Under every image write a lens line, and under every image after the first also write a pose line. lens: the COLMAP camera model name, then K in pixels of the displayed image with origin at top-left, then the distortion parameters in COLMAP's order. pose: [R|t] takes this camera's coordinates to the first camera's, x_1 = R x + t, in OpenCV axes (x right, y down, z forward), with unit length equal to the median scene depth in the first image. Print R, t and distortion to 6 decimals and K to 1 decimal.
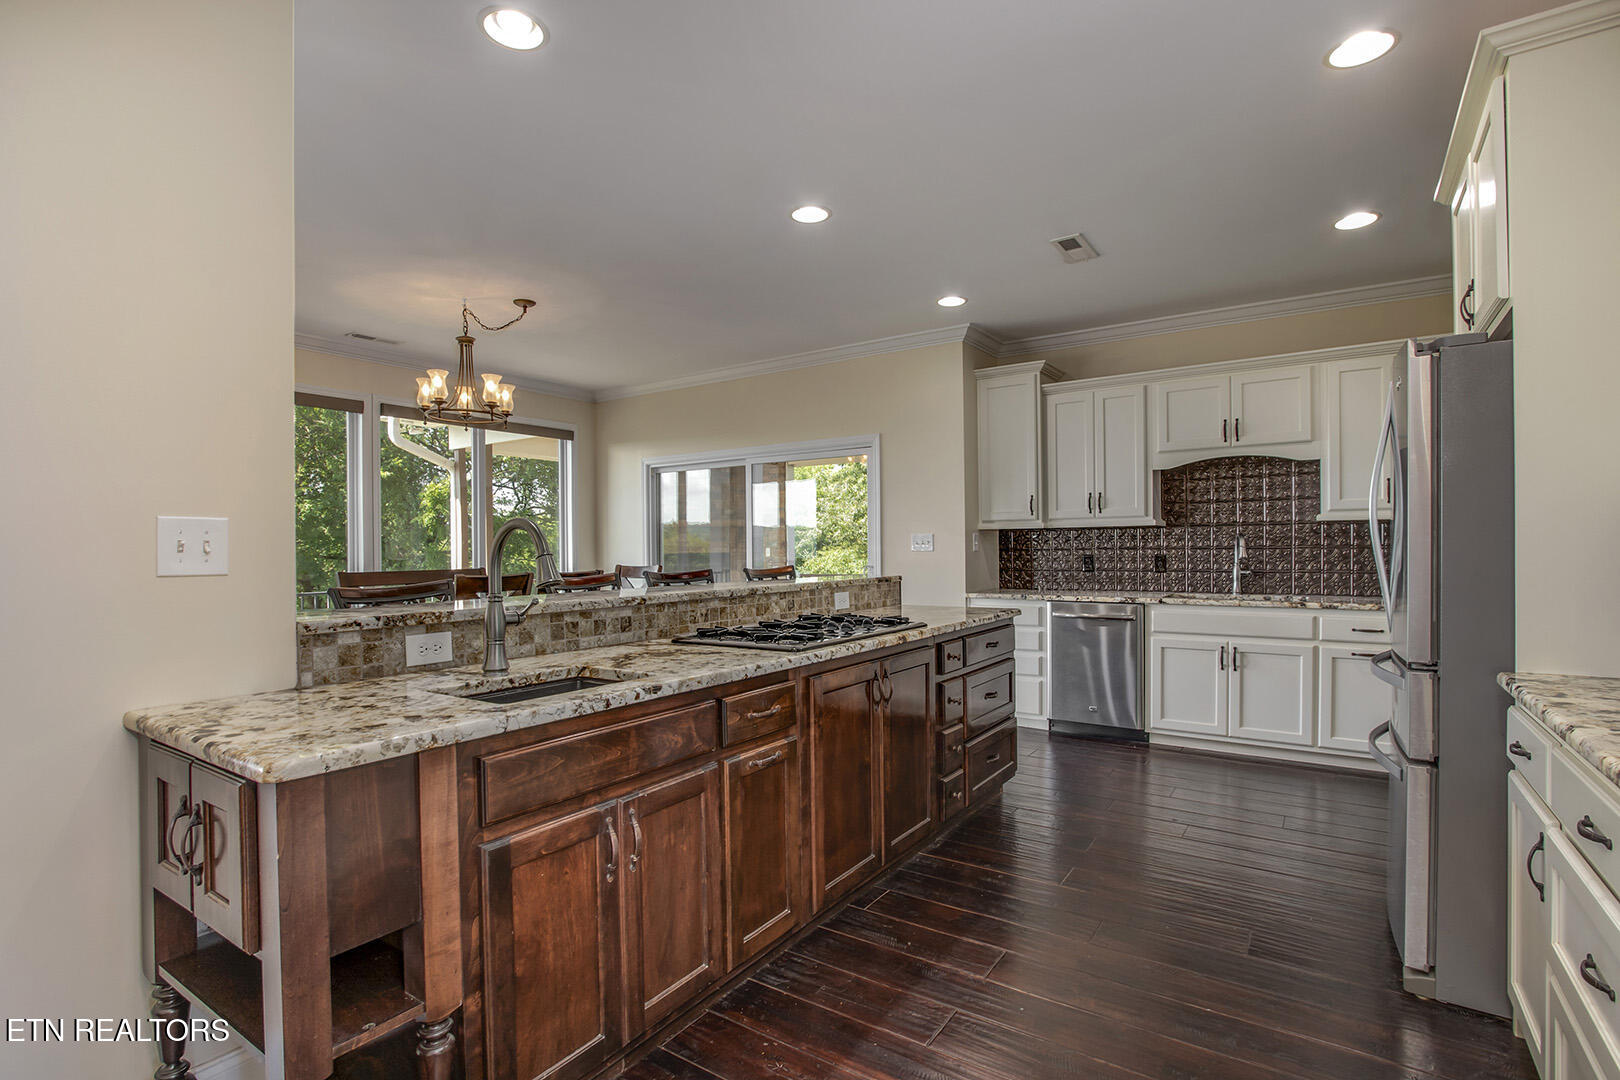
lens RADIAL K [[762.6, 0, 824.5], [0, 762.6, 555.2], [0, 0, 1]] dist [-0.023348, 0.002445]
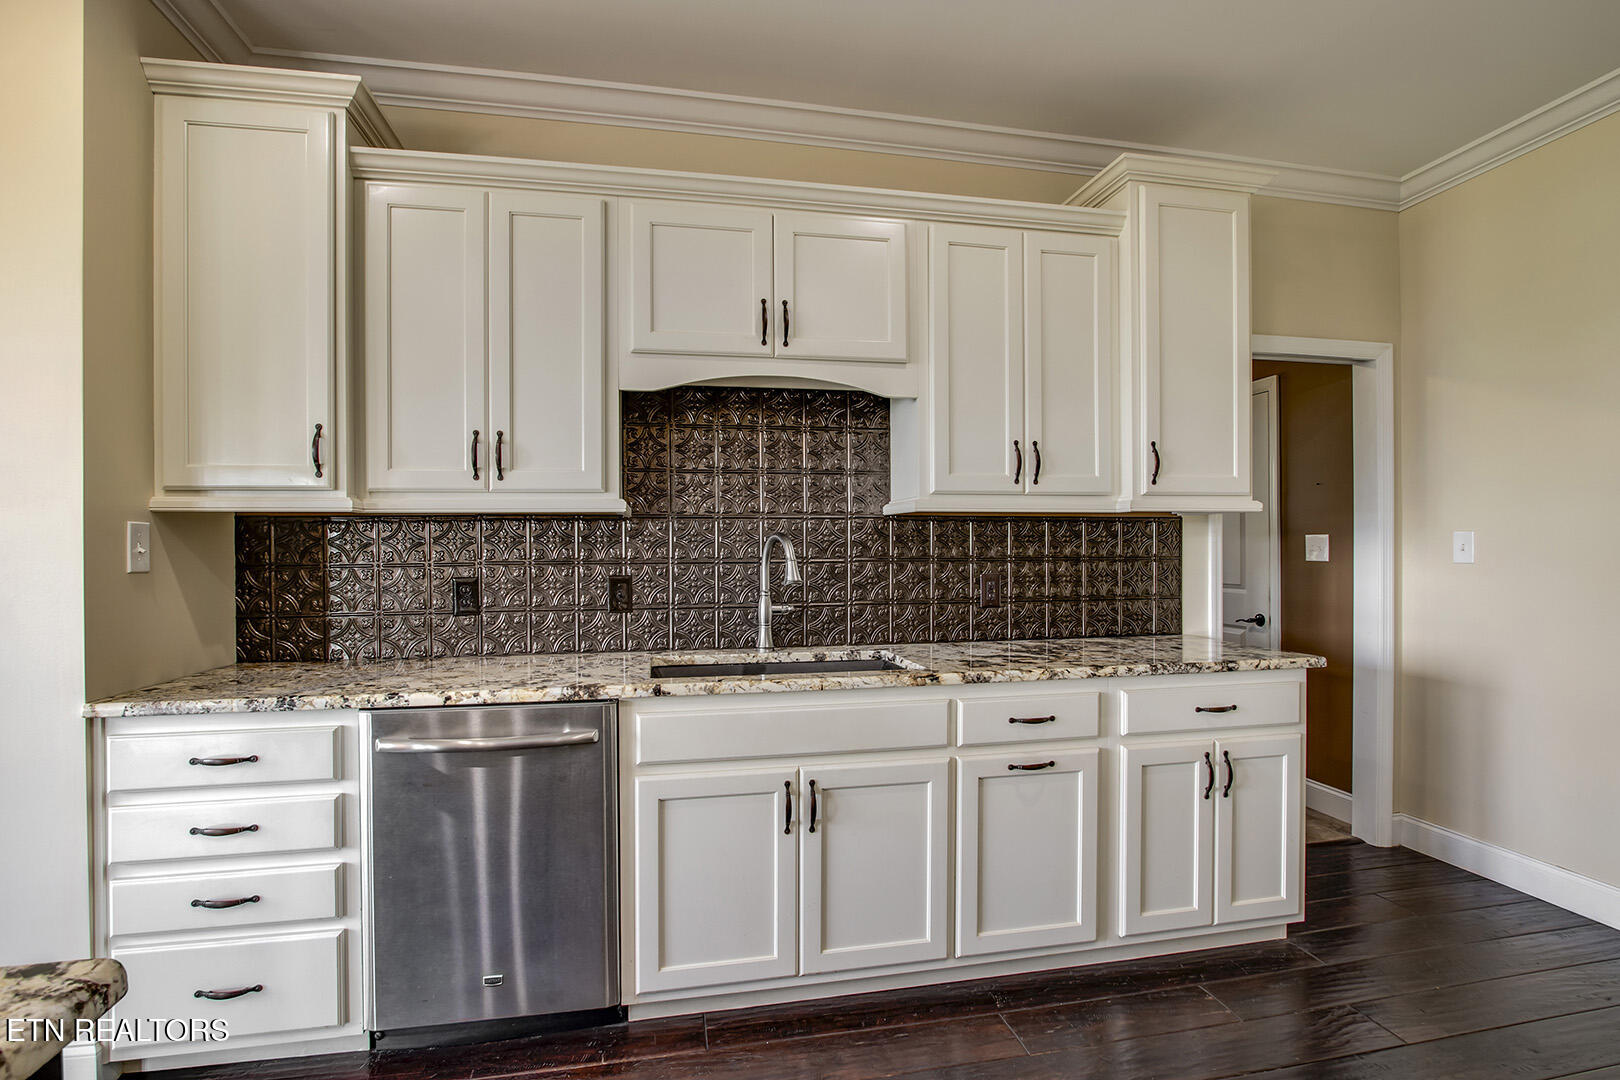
lens RADIAL K [[762.6, 0, 802.5], [0, 762.6, 553.7], [0, 0, 1]] dist [-0.023348, 0.002445]
pose [[0.708303, 0.003727, 0.705898, 0.198115], [0.006722, 0.999905, -0.012024, -0.008699], [-0.705876, 0.013261, 0.708211, 0.628241]]
